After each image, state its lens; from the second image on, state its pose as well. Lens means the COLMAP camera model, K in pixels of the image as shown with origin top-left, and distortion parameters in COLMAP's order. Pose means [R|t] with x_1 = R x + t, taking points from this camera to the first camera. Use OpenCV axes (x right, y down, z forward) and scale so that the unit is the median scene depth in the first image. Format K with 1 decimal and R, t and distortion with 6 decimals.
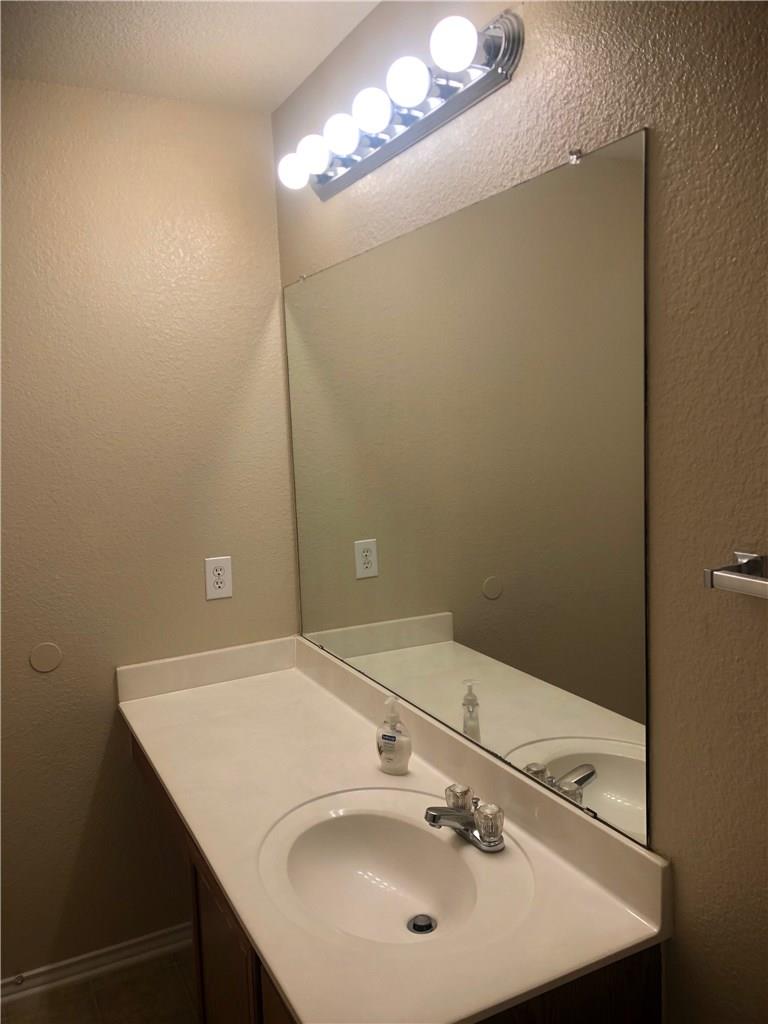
lens RADIAL K [[836.1, 0, 384.0], [0, 836.1, 512.0], [0, 0, 1]] dist [0.033062, -0.001872]
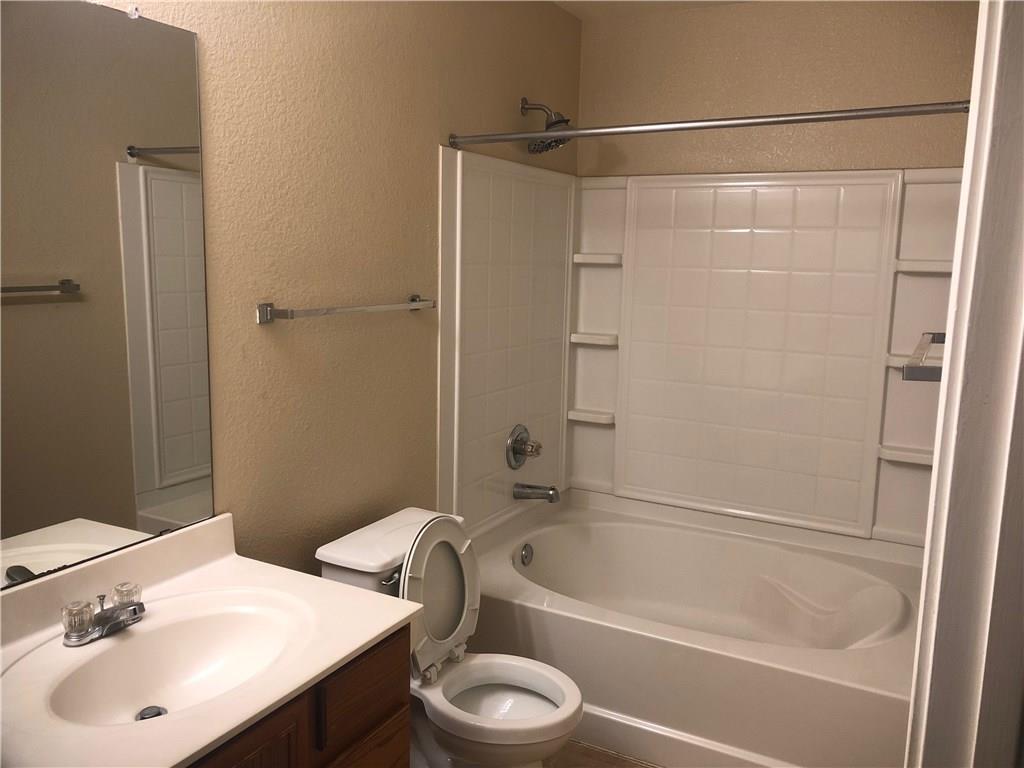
lens RADIAL K [[836.1, 0, 512.2], [0, 836.1, 377.2], [0, 0, 1]] dist [0.033062, -0.001872]
pose [[-0.577472, -0.102843, 0.809907, -1.339838], [0.090613, 0.977831, 0.188774, -0.088125], [-0.811366, 0.182399, -0.555352, 1.529580]]
